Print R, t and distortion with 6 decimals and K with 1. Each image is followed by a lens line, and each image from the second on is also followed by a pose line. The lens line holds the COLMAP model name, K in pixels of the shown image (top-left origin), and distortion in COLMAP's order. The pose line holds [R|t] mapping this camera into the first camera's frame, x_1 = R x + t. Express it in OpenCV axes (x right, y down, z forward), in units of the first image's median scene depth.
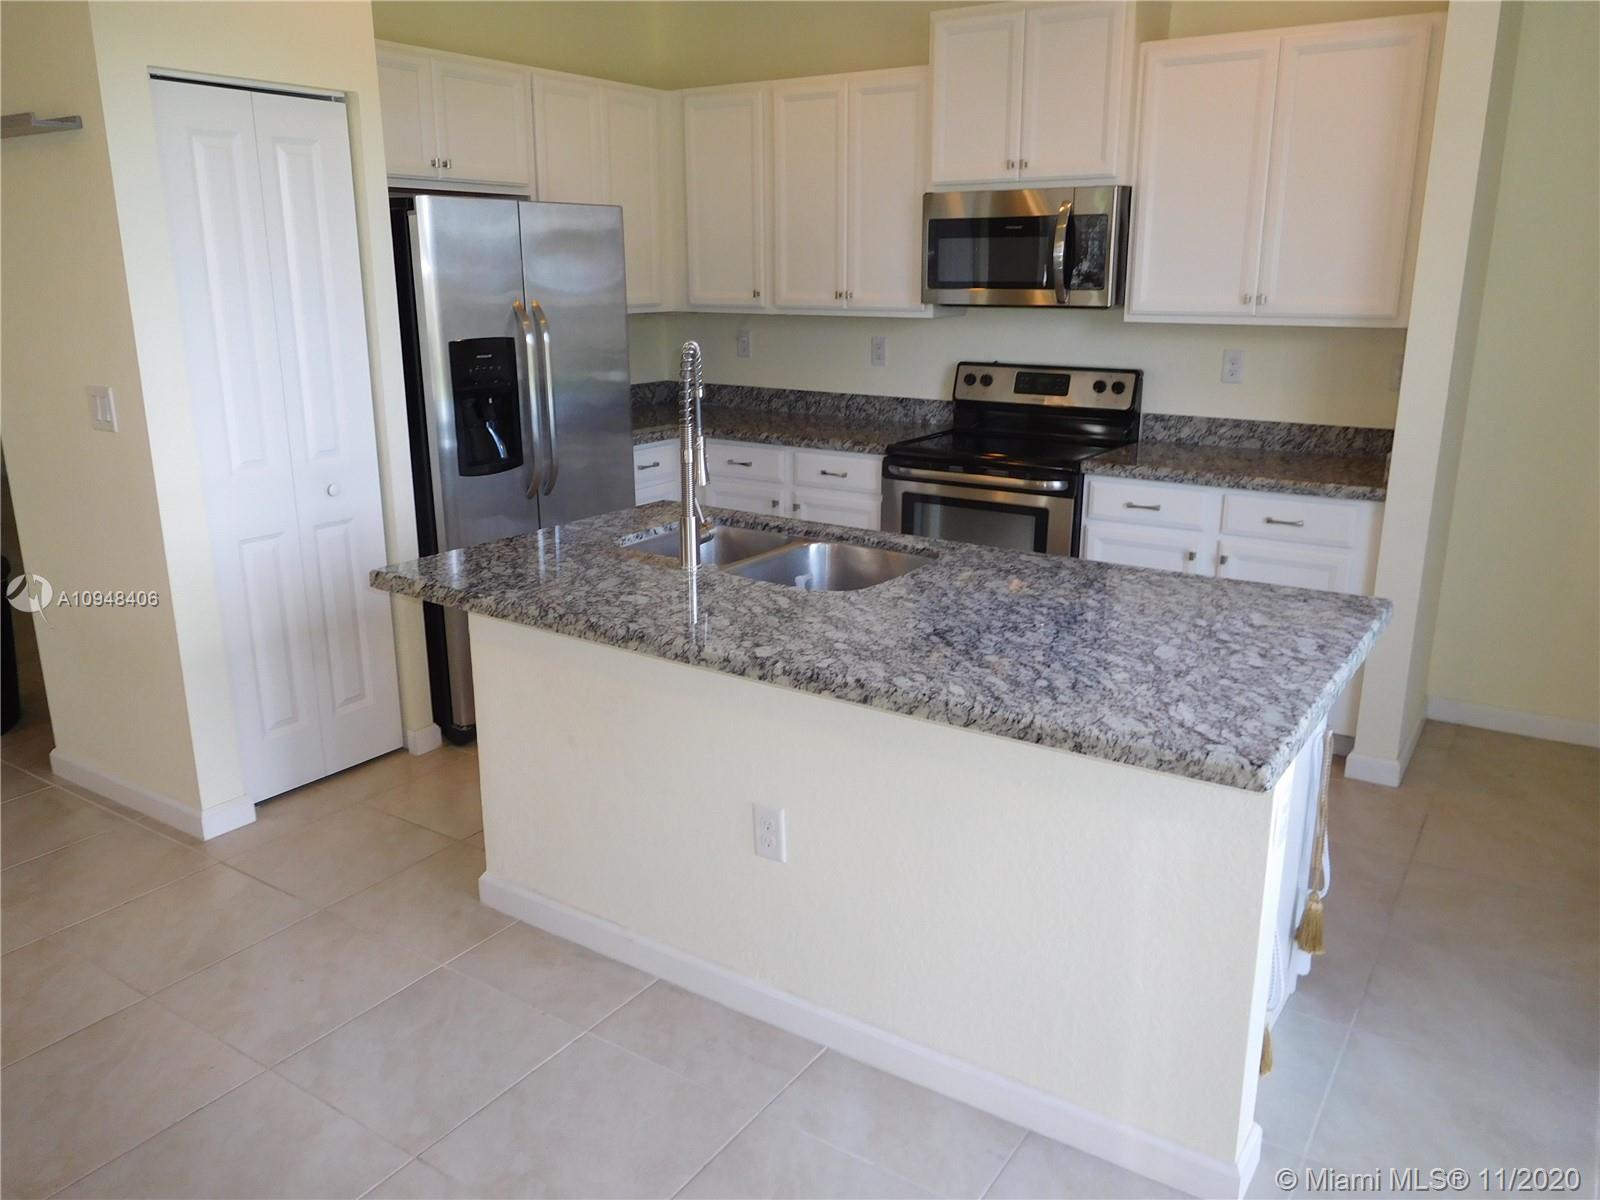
lens RADIAL K [[1200.6, 0, 800.0], [0, 1200.6, 600.0], [0, 0, 1]] dist [-0.033021, 0.003147]
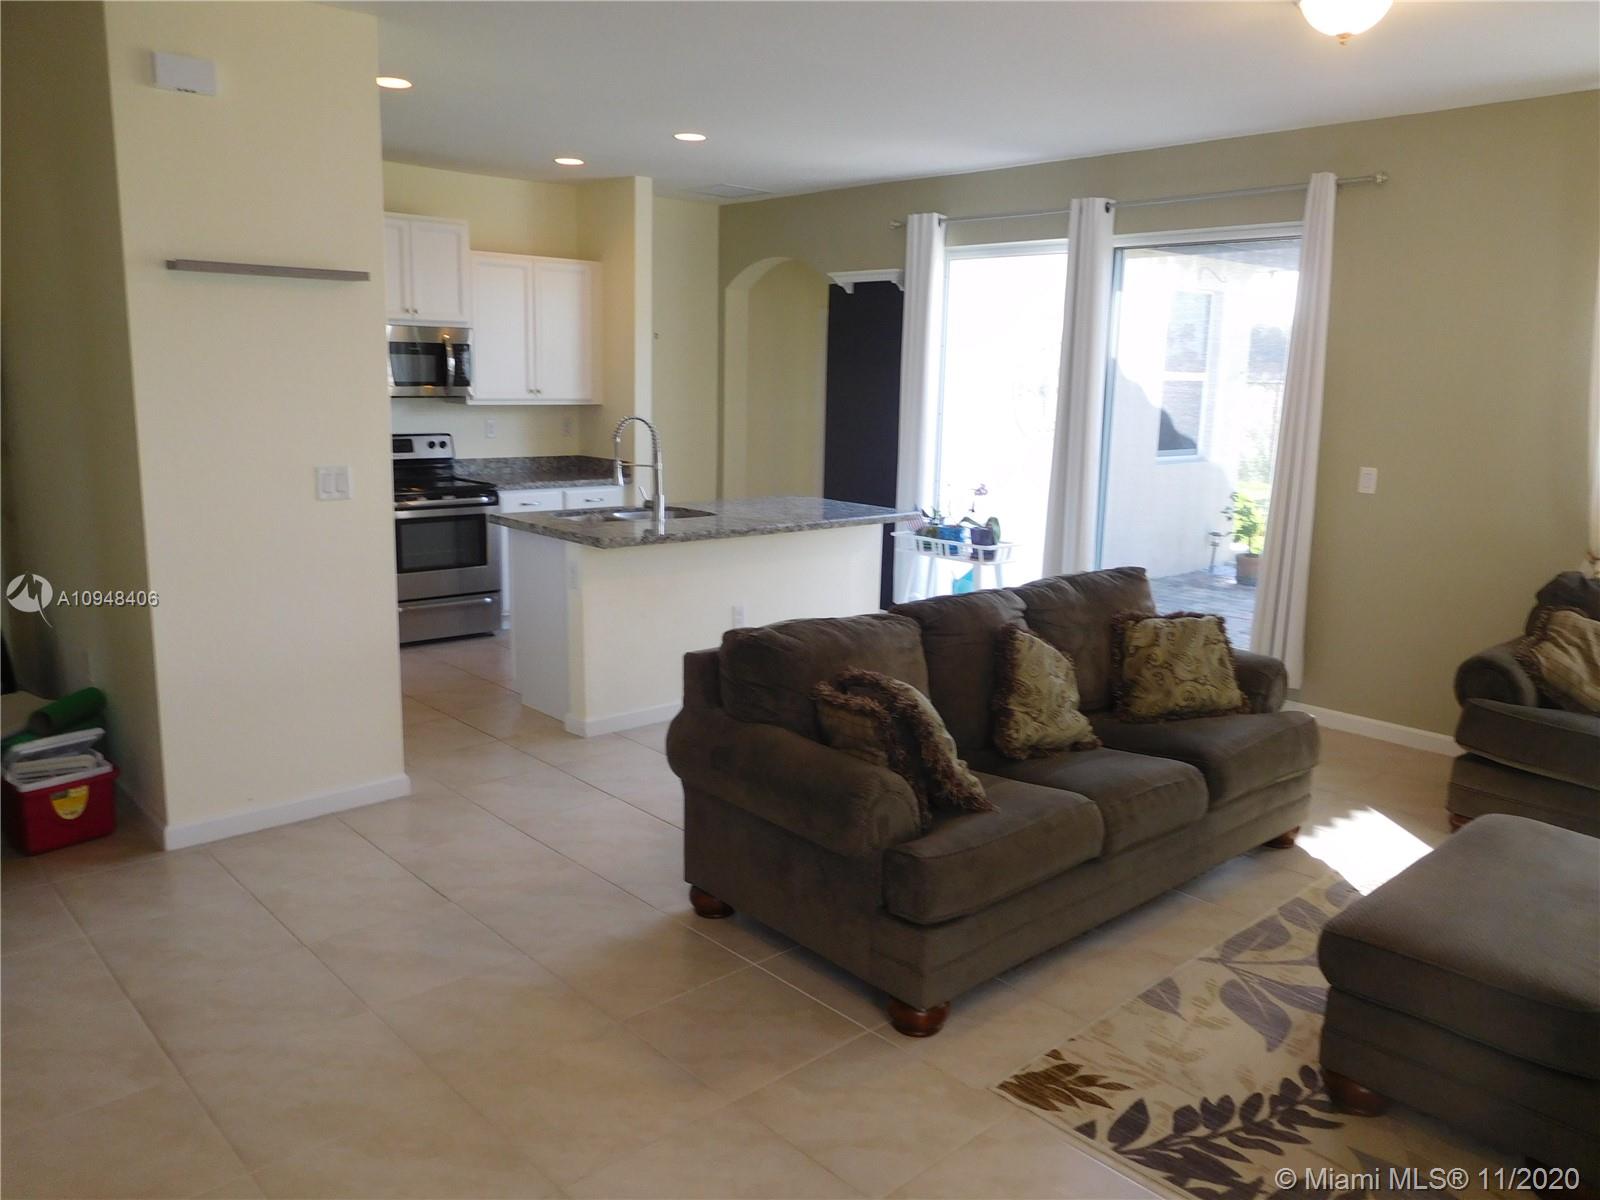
lens RADIAL K [[1200.6, 0, 800.0], [0, 1200.6, 600.0], [0, 0, 1]] dist [-0.033021, 0.003147]
pose [[0.246885, -0.169765, 0.954059, -1.245387], [0.234968, 0.965642, 0.111022, -0.040405], [-0.940127, 0.196764, 0.278292, 0.132192]]
